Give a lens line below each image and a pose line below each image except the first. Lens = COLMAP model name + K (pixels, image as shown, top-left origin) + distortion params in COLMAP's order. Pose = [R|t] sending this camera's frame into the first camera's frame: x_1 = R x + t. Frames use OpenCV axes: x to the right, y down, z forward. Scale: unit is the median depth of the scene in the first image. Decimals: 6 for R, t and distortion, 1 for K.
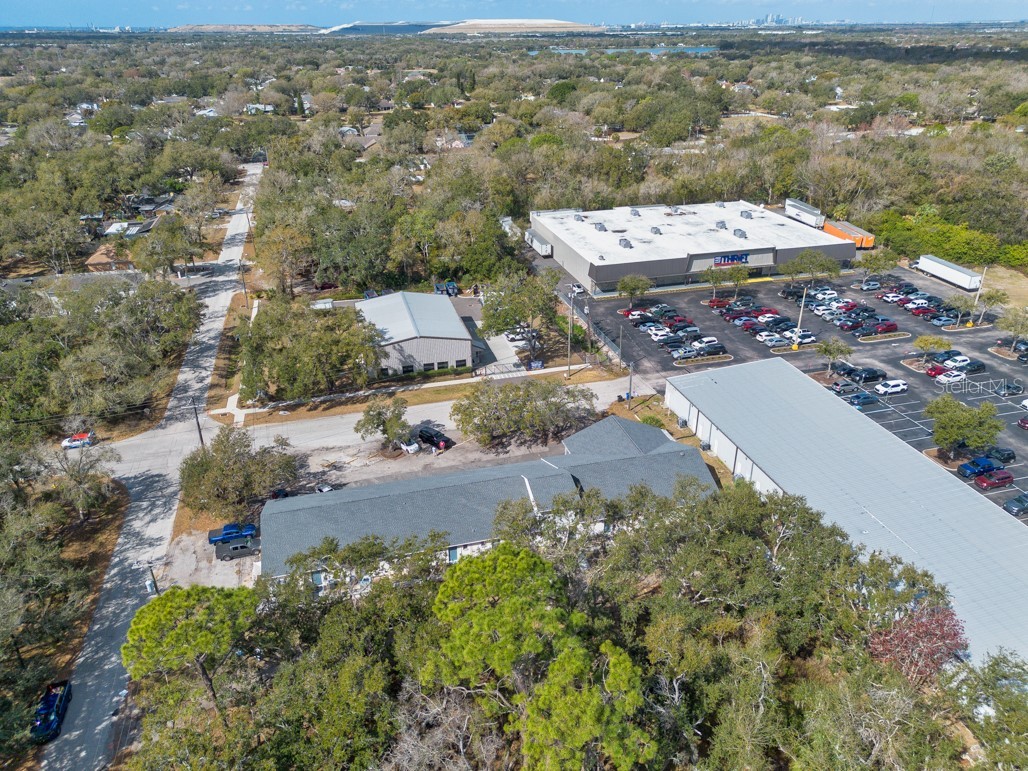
lens RADIAL K [[701.7, 0, 508.1], [0, 701.7, 408.3], [0, 0, 1]] dist [0.092995, -0.073773]
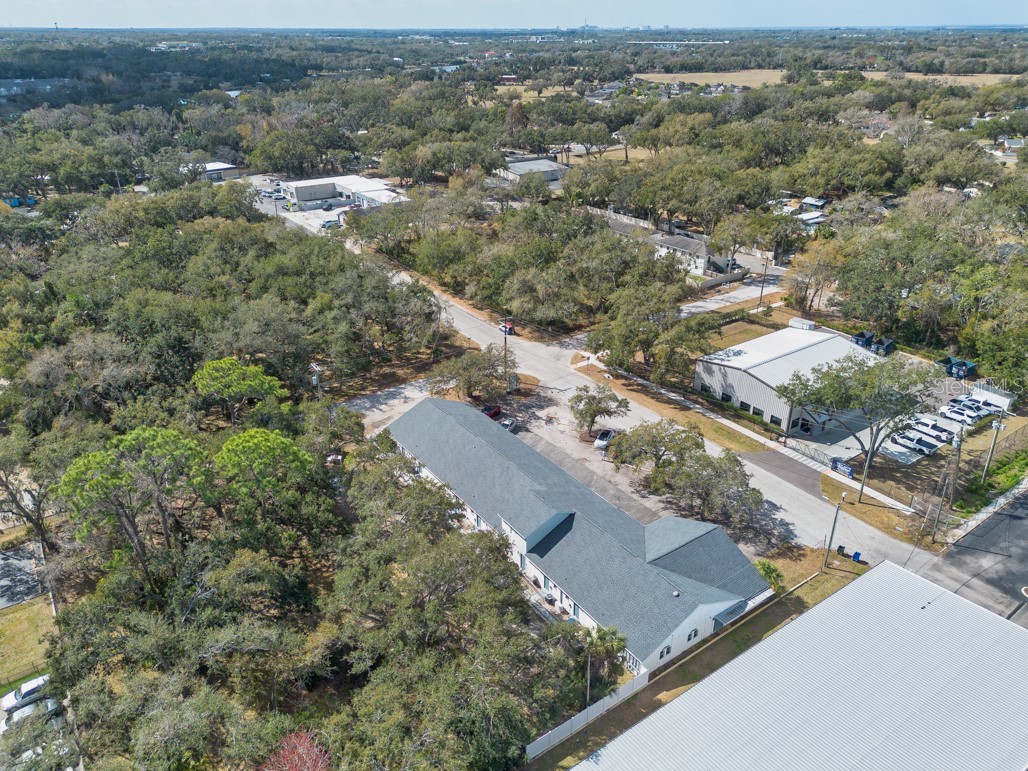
lens RADIAL K [[701.7, 0, 508.1], [0, 701.7, 408.3], [0, 0, 1]] dist [0.092995, -0.073773]
pose [[0.365256, 0.447779, -0.816139, 0.510372], [-0.446589, 0.853526, 0.268424, -0.163963], [0.816790, 0.266435, 0.511729, 0.297649]]
